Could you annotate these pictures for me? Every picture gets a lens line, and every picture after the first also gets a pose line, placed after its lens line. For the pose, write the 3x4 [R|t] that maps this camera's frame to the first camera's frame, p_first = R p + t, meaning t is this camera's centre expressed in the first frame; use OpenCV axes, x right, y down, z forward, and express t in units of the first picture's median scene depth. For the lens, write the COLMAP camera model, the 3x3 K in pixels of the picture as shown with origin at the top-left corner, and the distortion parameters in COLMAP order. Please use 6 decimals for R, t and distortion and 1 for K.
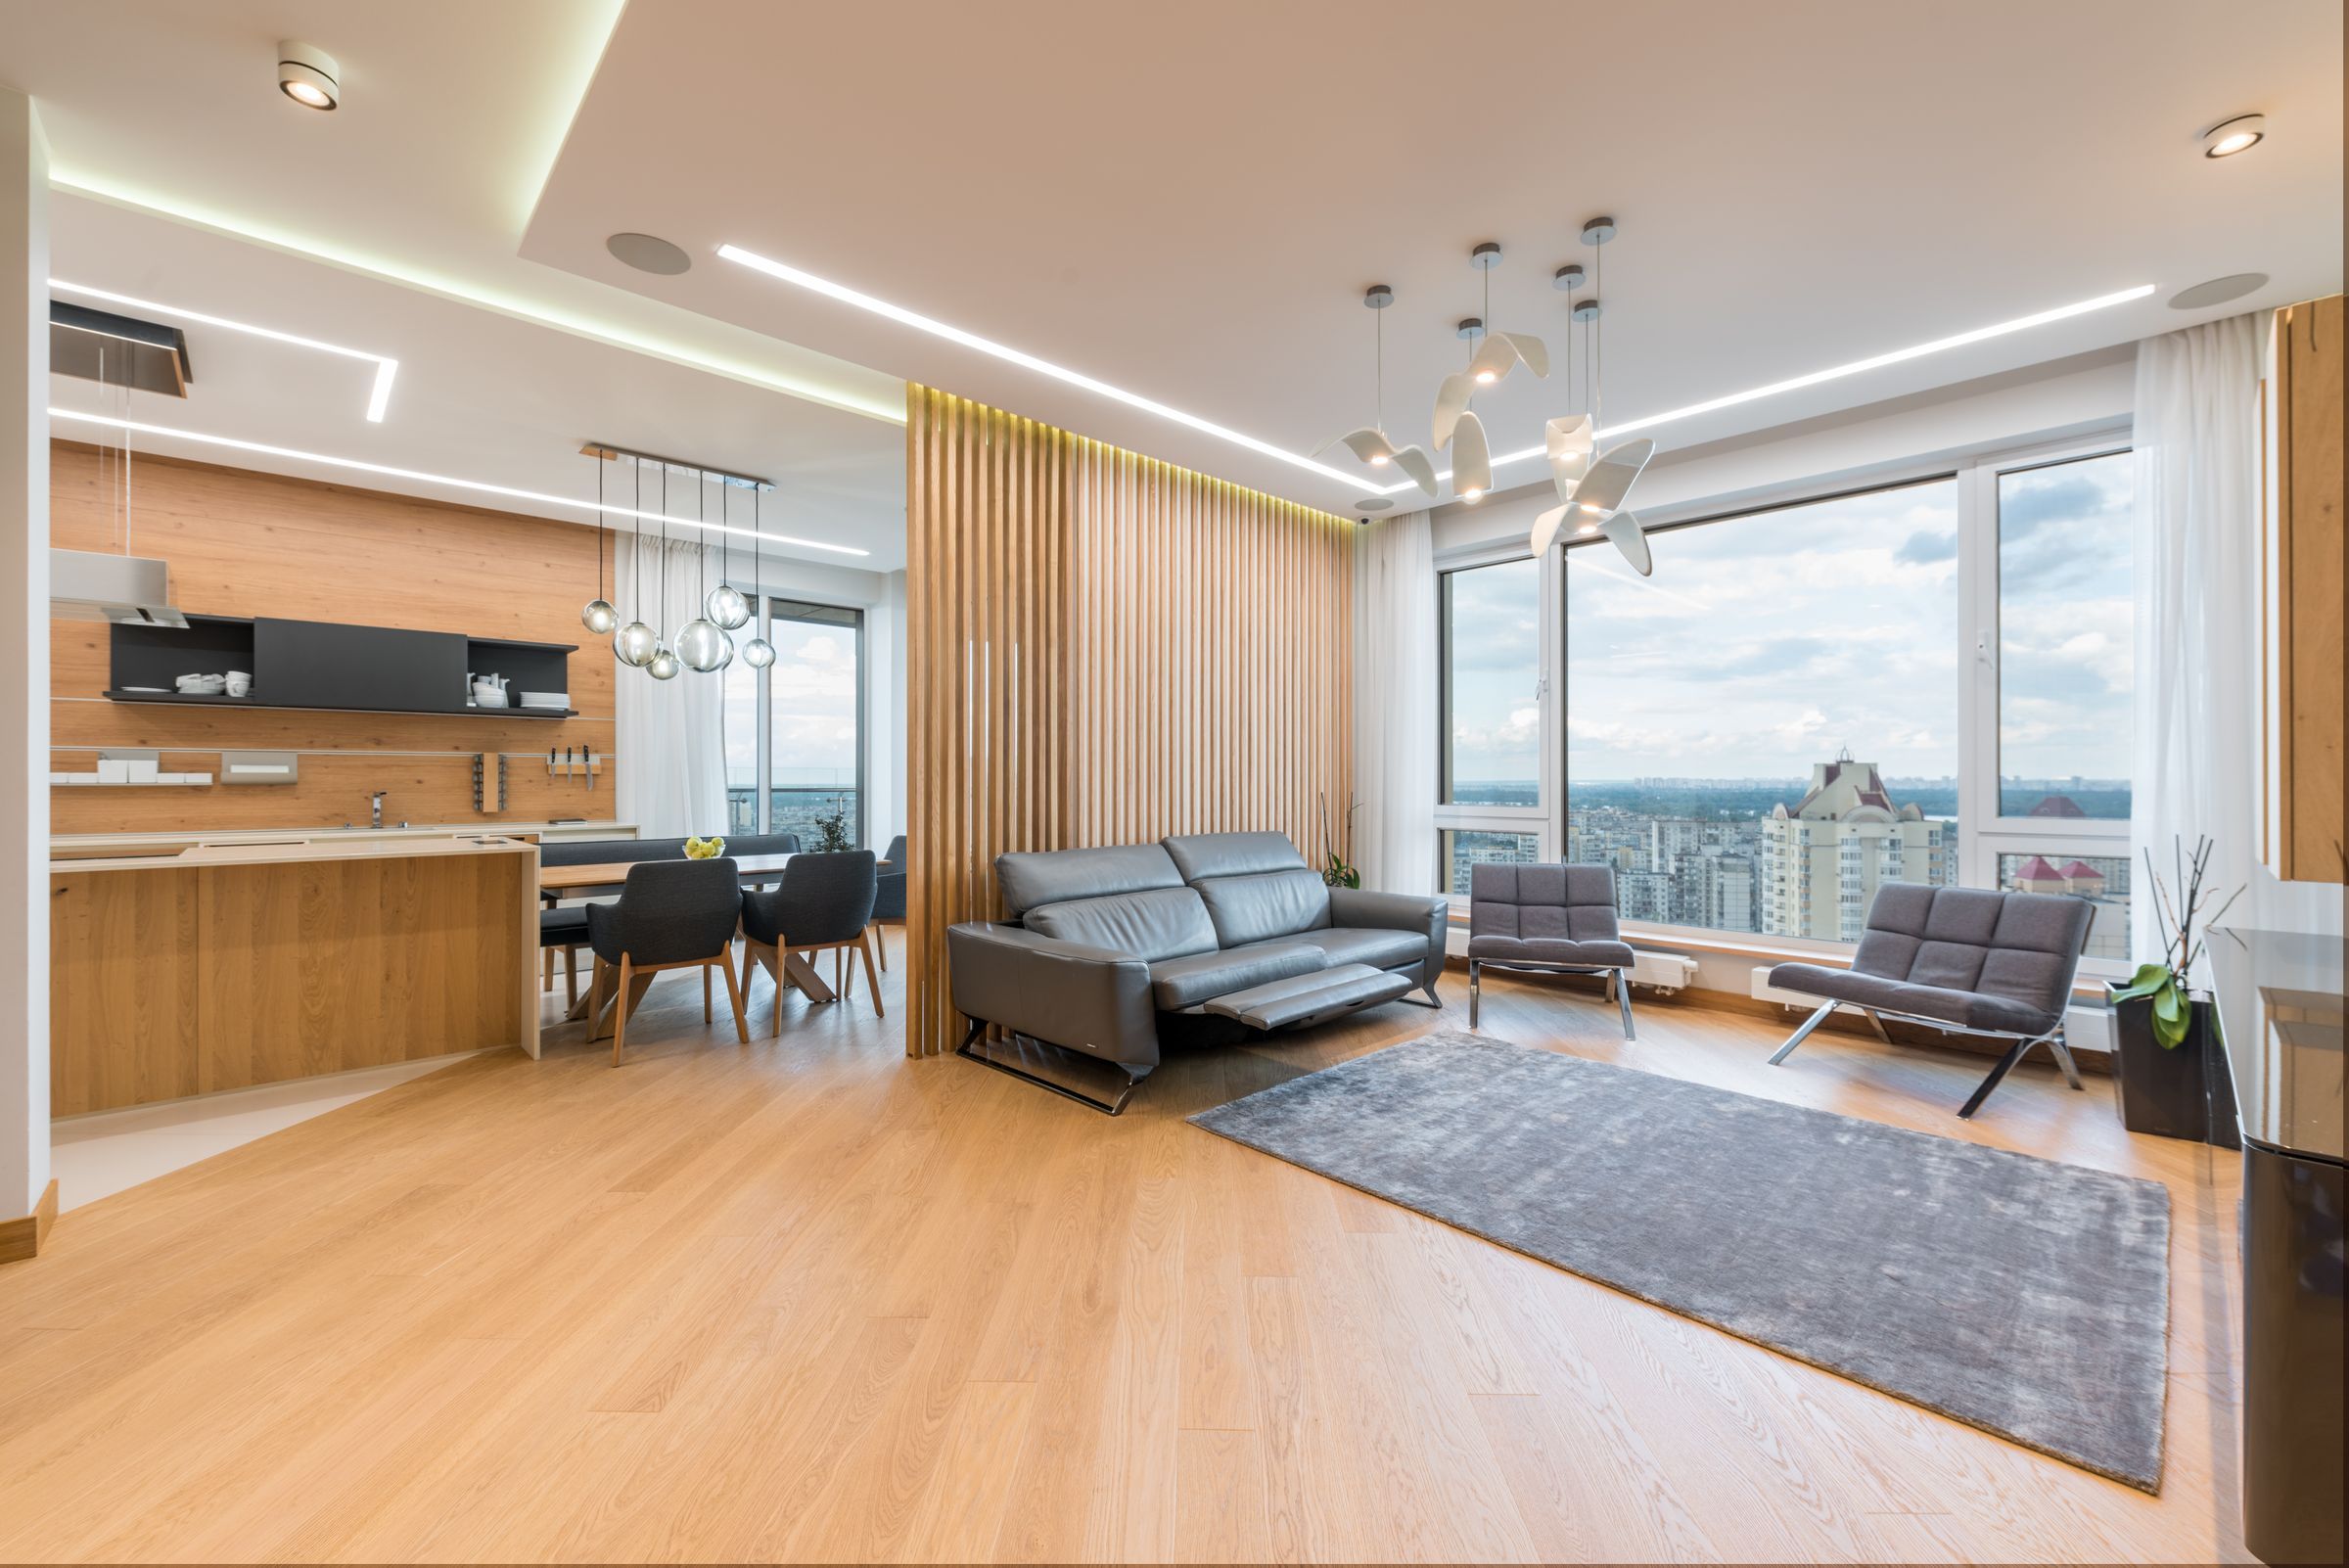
lens RADIAL K [[962.0, 0, 1162.5], [0, 962.0, 780.6], [0, 0, 1]] dist [-0.002801, -0.000766]
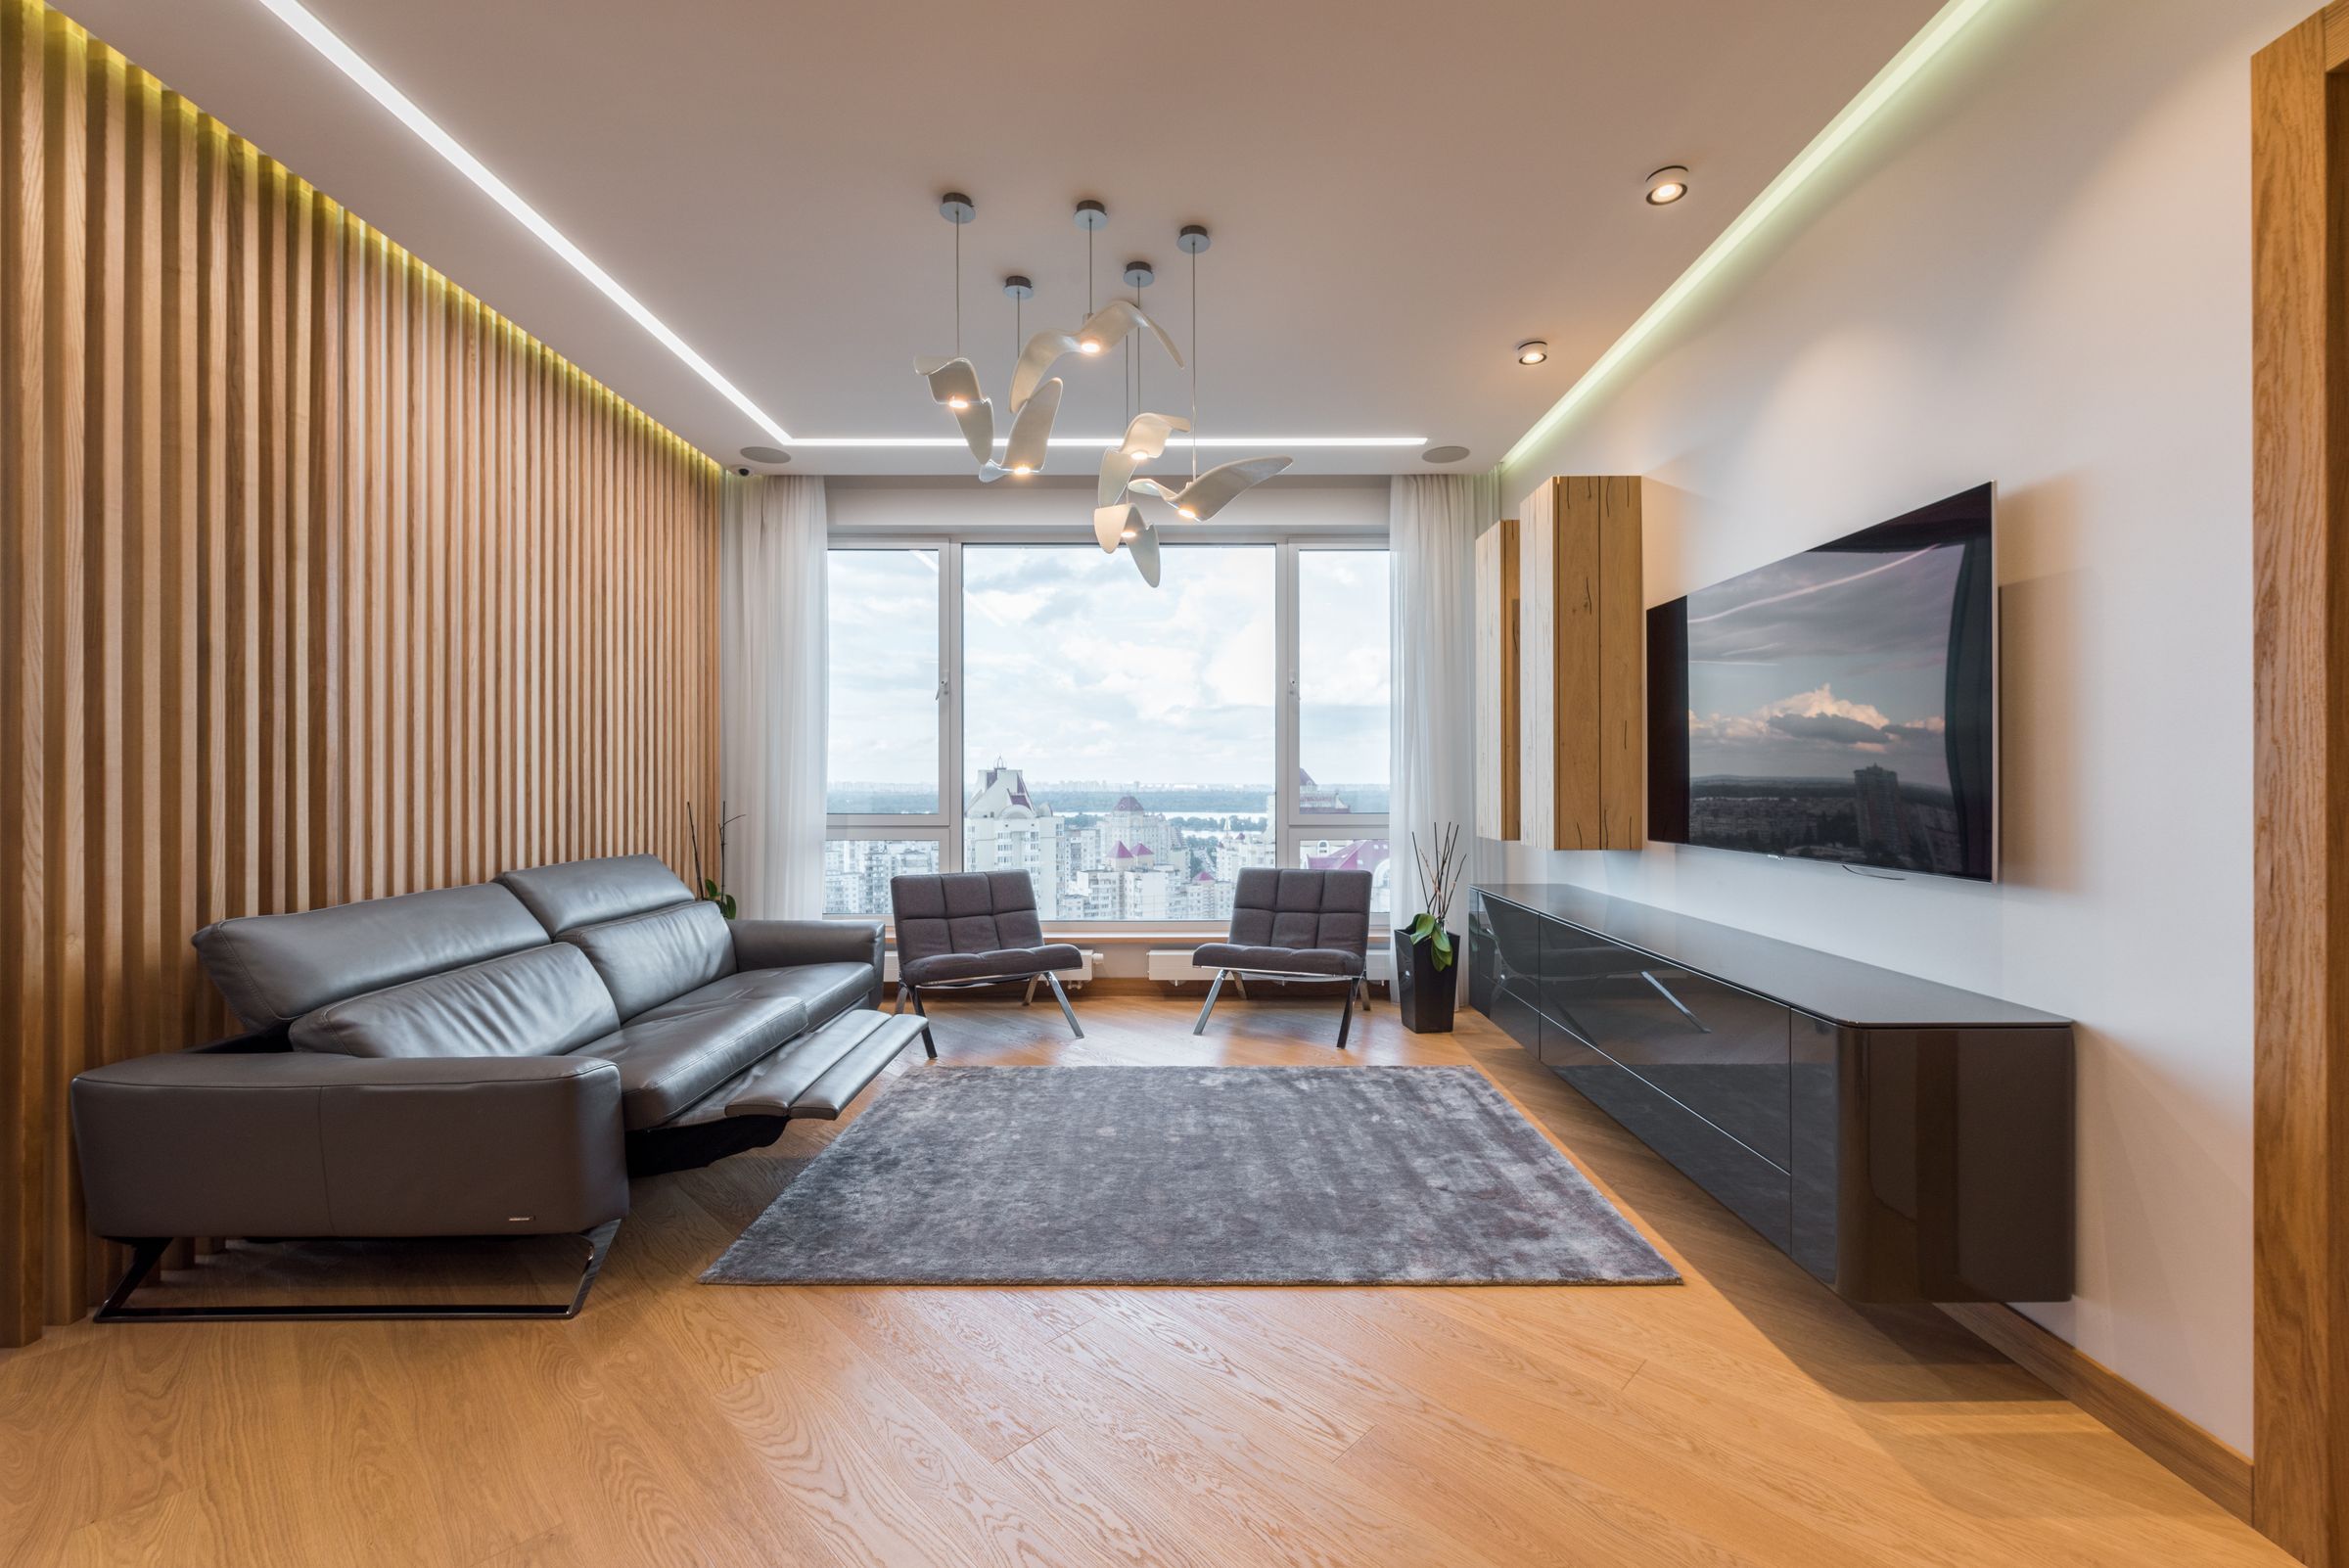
lens RADIAL K [[962.6, 0, 1182.5], [0, 962.6, 789.3], [0, 0, 1]] dist [-0.000422, -0.001133]
pose [[0.668779, -0.004976, 0.743445, -0.225452], [0.001504, 0.999985, 0.005340, -0.002312], [-0.743460, -0.002453, 0.668776, 0.249475]]
